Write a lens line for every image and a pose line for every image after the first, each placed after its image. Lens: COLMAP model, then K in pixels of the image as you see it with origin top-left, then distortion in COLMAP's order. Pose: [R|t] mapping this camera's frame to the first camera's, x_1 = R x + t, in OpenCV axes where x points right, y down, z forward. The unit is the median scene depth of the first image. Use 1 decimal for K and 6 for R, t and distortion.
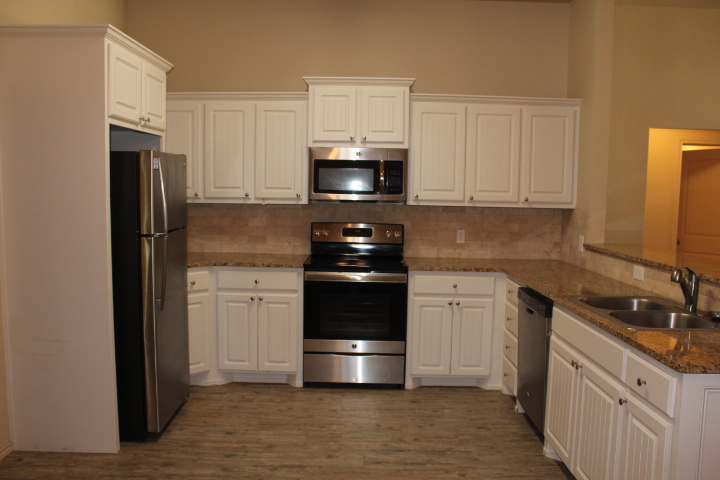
lens RADIAL K [[613.8, 0, 356.7], [0, 613.8, 237.4], [0, 0, 1]] dist [-0.094865, 0.026854]
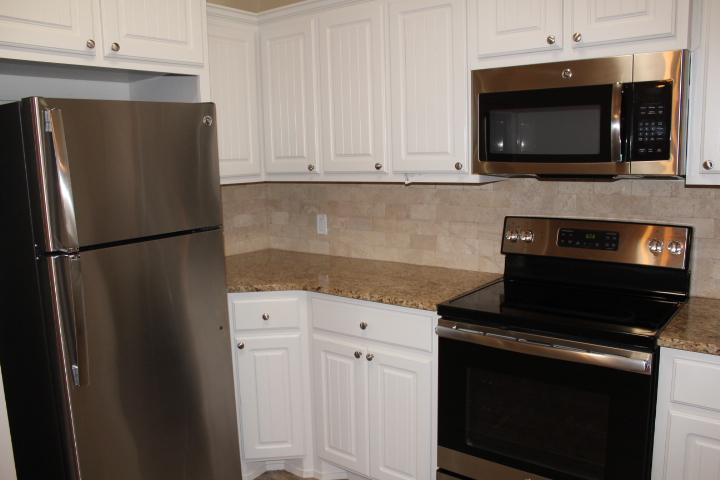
lens RADIAL K [[613.8, 0, 362.9], [0, 613.8, 235.3], [0, 0, 1]] dist [-0.094865, 0.026854]
pose [[0.794659, 0.046310, -0.605287, 0.157889], [-0.012819, 0.998144, 0.059537, -0.039662], [0.606921, -0.039553, 0.793778, 0.533520]]
